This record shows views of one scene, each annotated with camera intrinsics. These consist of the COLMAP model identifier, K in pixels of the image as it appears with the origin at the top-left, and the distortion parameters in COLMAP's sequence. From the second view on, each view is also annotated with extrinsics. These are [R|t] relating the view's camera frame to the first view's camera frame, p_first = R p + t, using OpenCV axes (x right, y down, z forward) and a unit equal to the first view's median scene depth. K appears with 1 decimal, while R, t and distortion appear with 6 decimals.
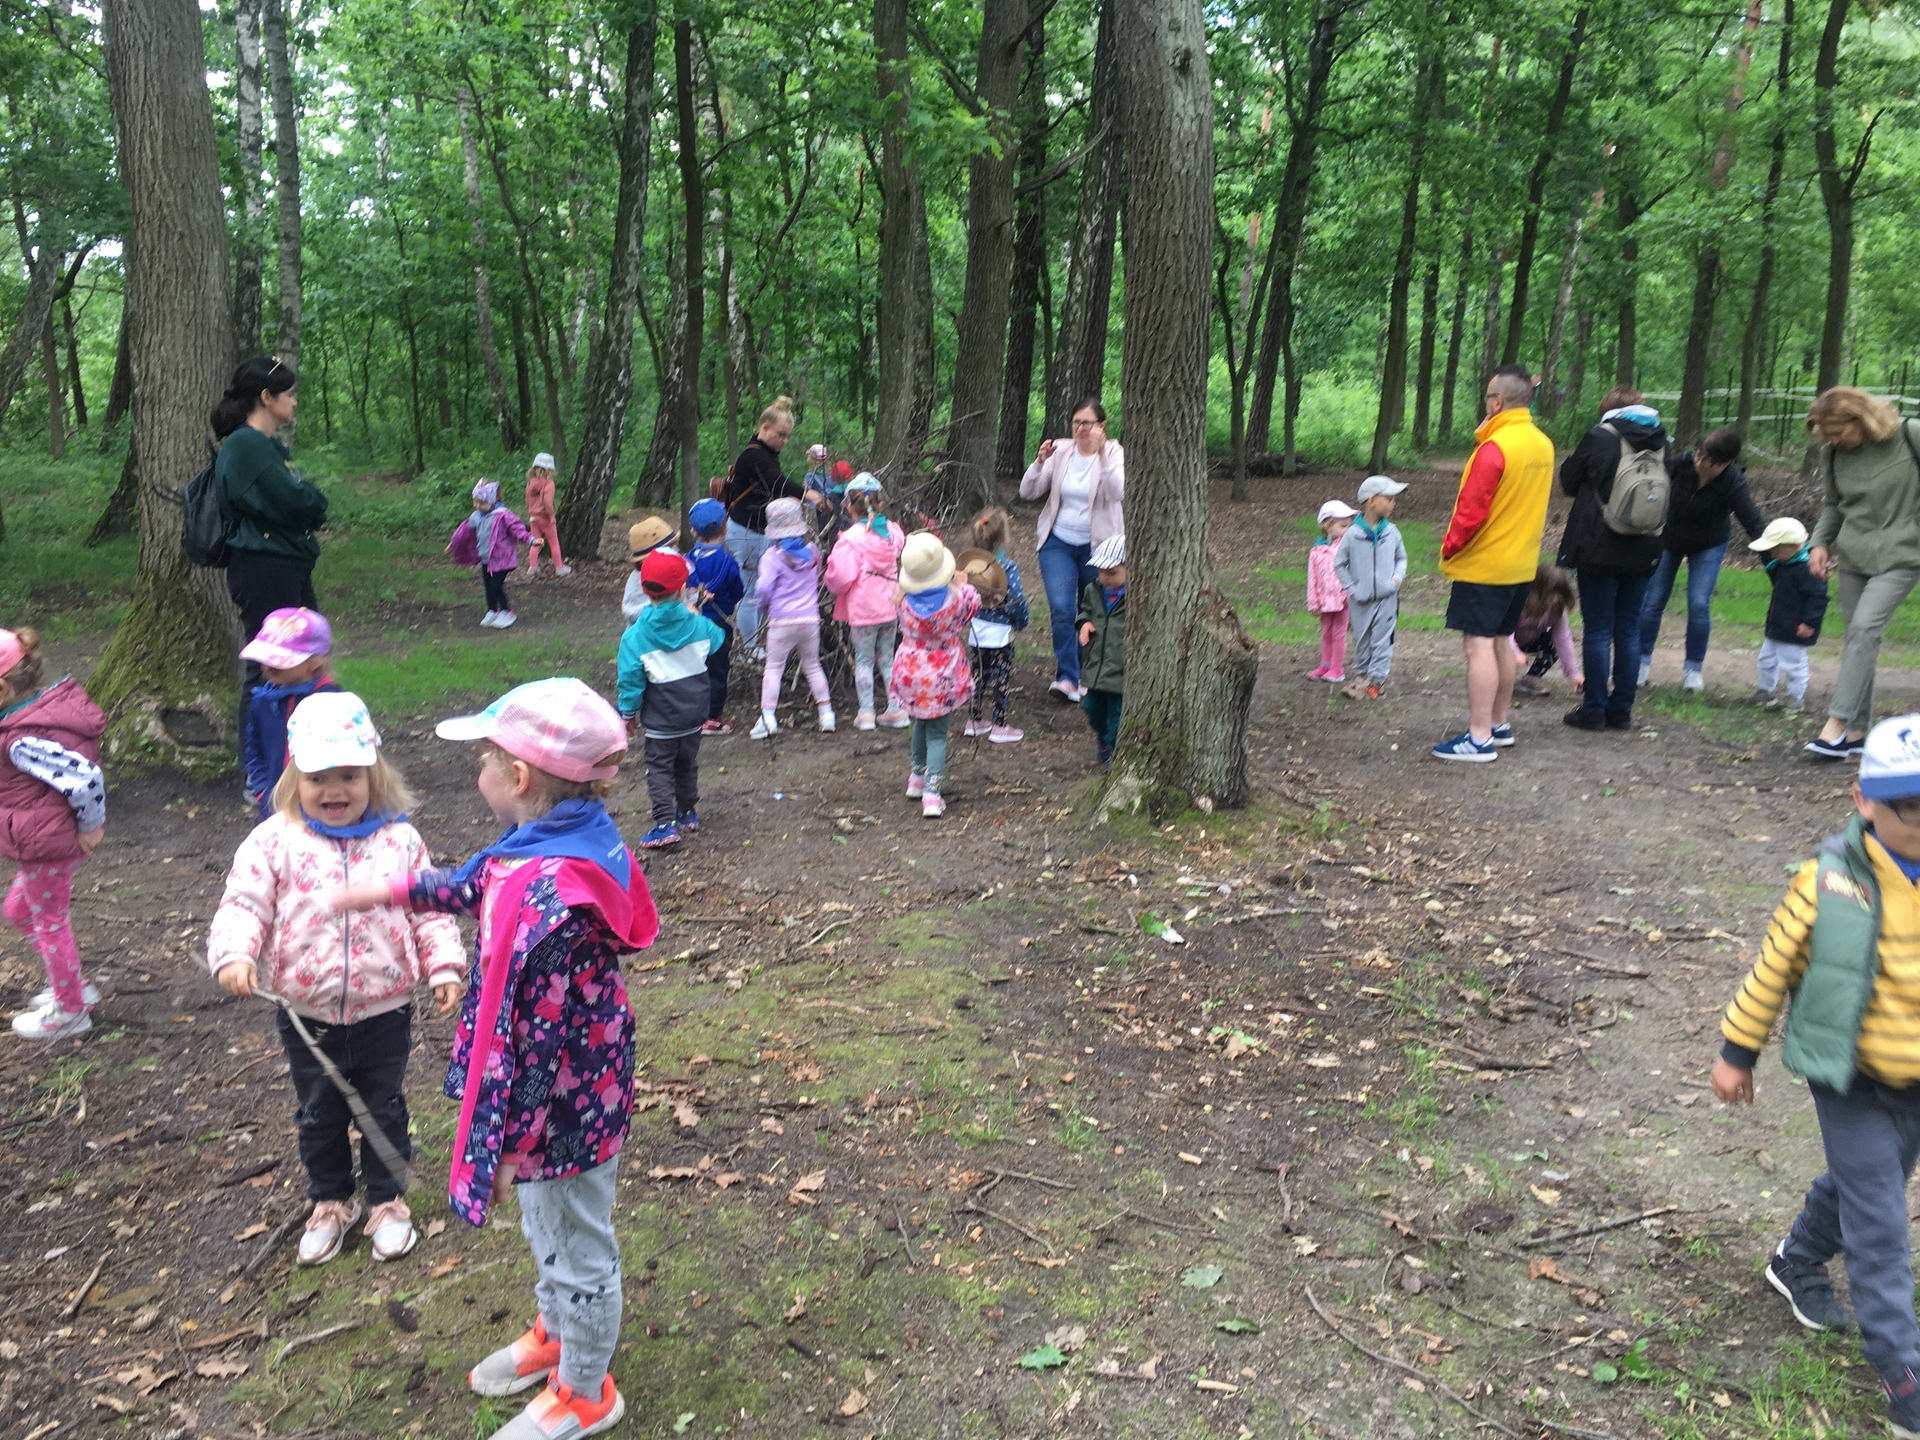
lens RADIAL K [[1676.9, 0, 958.6], [0, 1676.9, 709.9], [0, 0, 1]] dist [0.093599, -0.126420]
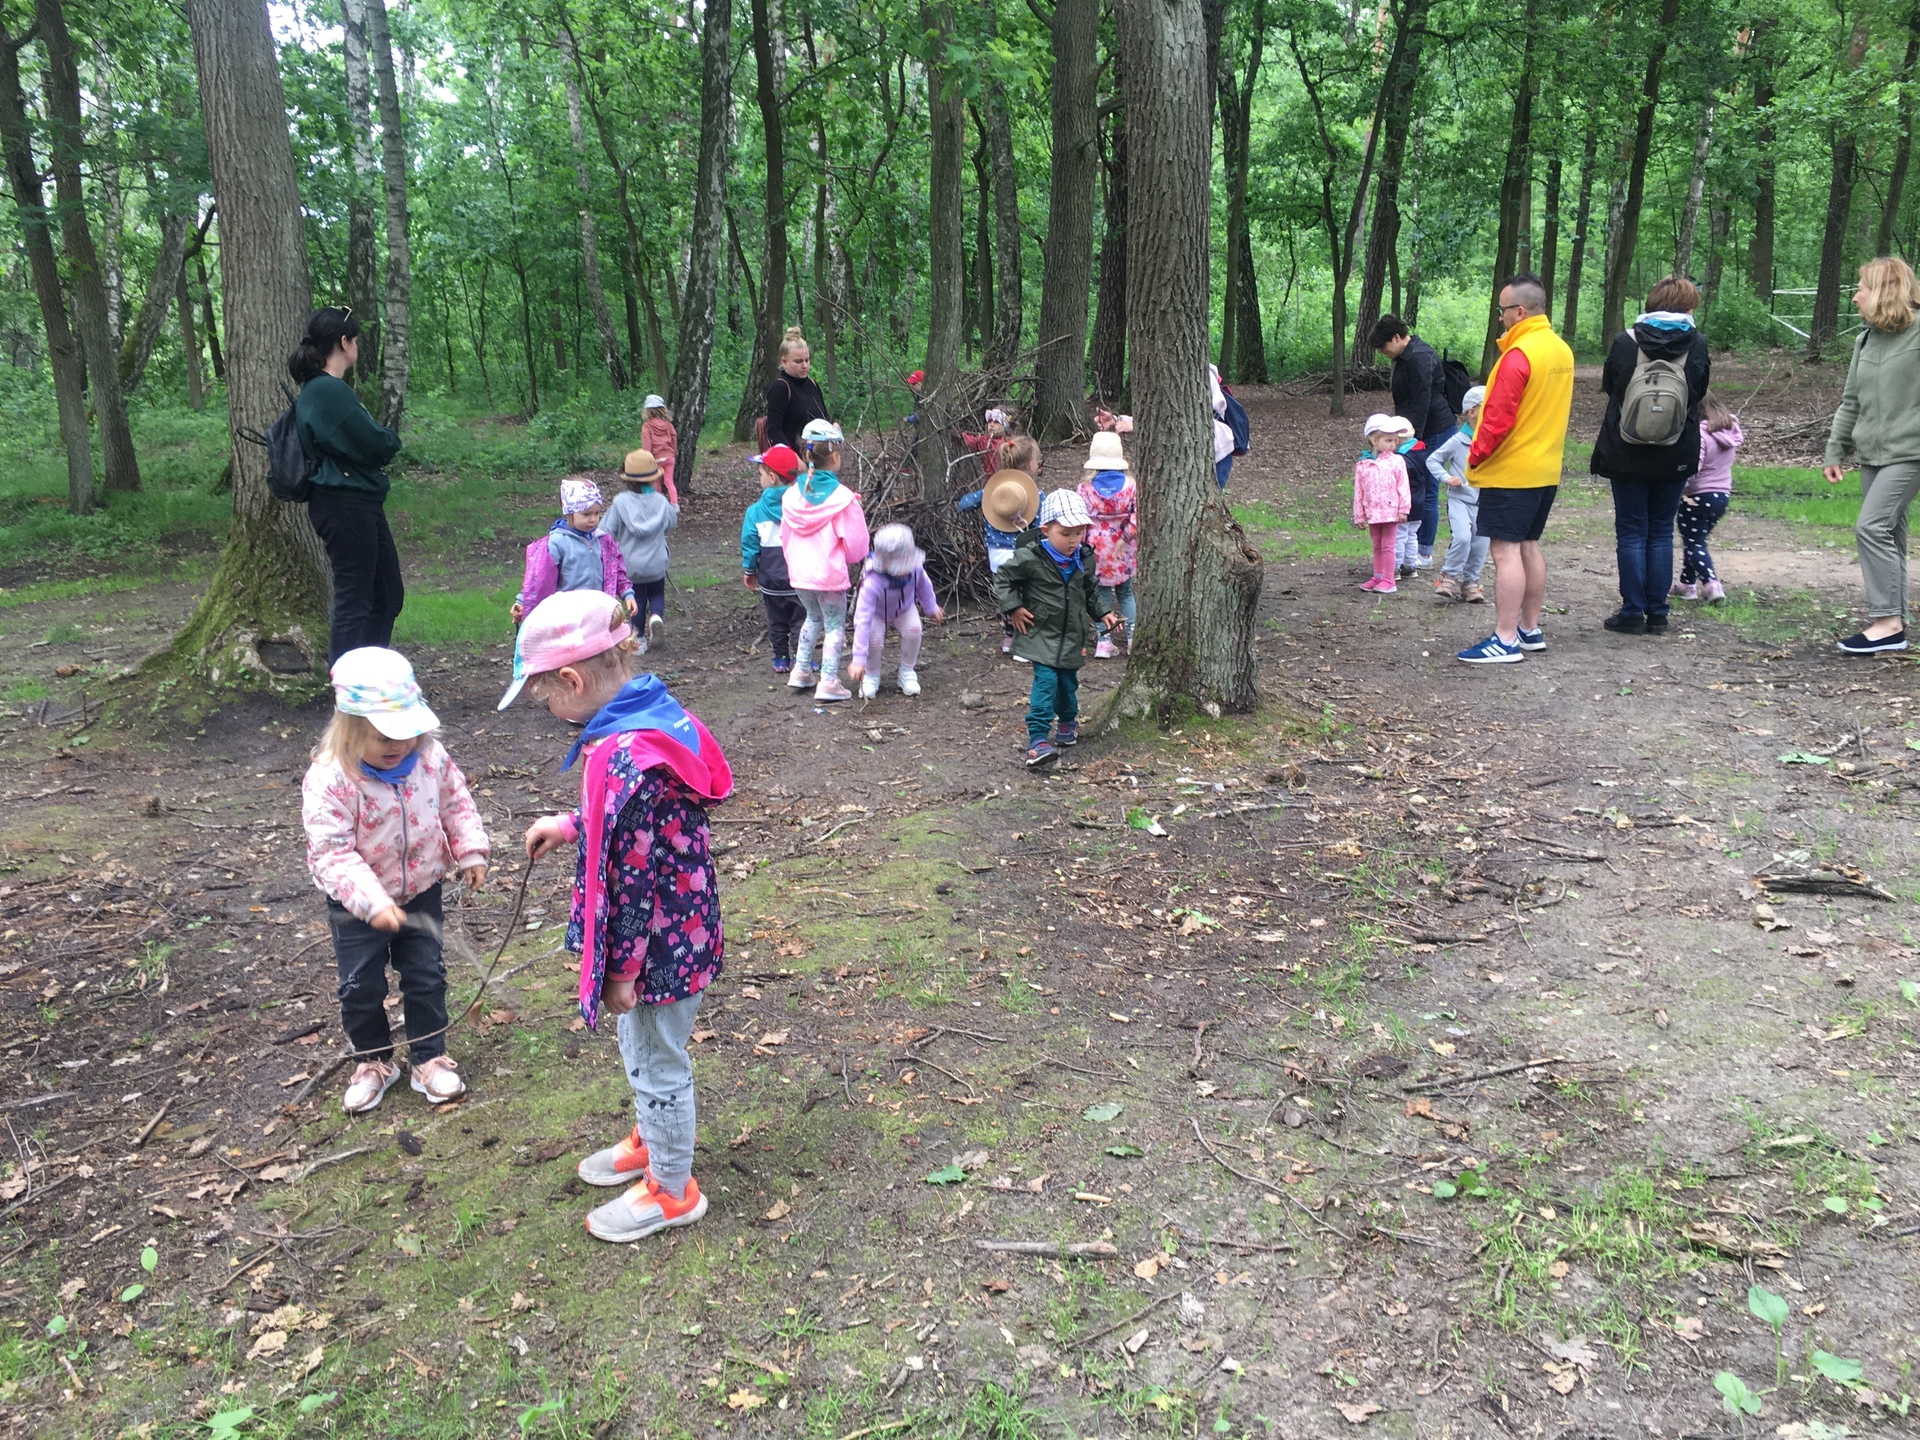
lens RADIAL K [[1676.9, 0, 958.6], [0, 1676.9, 709.9], [0, 0, 1]] dist [0.093599, -0.126420]
pose [[0.996753, -0.018086, -0.078463, 0.097232], [0.021426, 0.998891, 0.041928, 0.012241], [0.077618, -0.043473, 0.996035, -0.079112]]
